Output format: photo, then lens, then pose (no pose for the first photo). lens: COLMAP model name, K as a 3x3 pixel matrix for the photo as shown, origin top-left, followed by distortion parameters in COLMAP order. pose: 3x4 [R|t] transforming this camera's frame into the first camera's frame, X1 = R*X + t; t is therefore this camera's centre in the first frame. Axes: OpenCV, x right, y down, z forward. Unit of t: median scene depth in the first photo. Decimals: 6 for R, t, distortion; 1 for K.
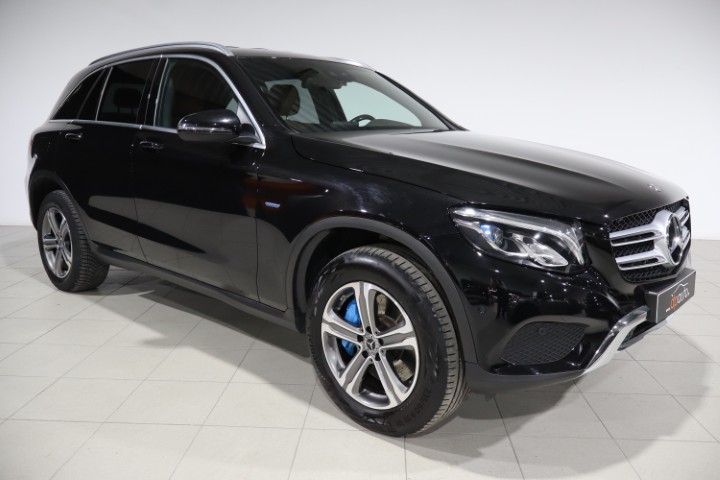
lens RADIAL K [[594.6, 0, 358.0], [0, 594.6, 247.5], [0, 0, 1]] dist [0.013188, 0.011801]
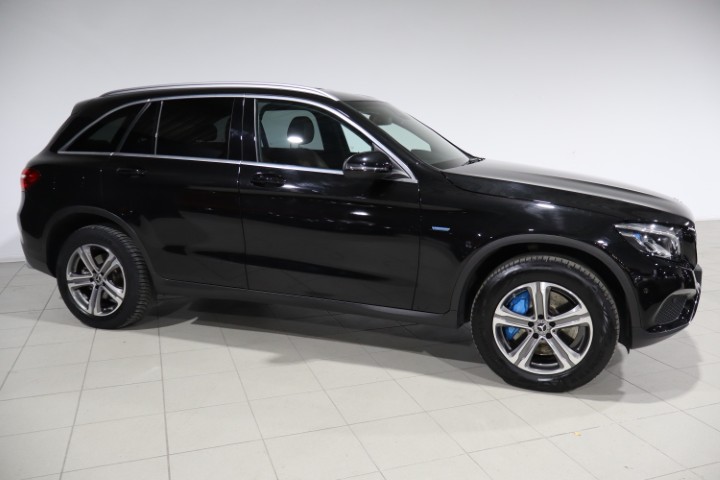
lens RADIAL K [[594.6, 0, 362.0], [0, 594.6, 242.5], [0, 0, 1]] dist [0.013188, 0.011801]
pose [[0.919773, -0.074626, 0.385290, -0.837453], [0.079847, 0.996804, 0.002456, -0.063511], [-0.384242, 0.028505, 0.922792, -0.094769]]
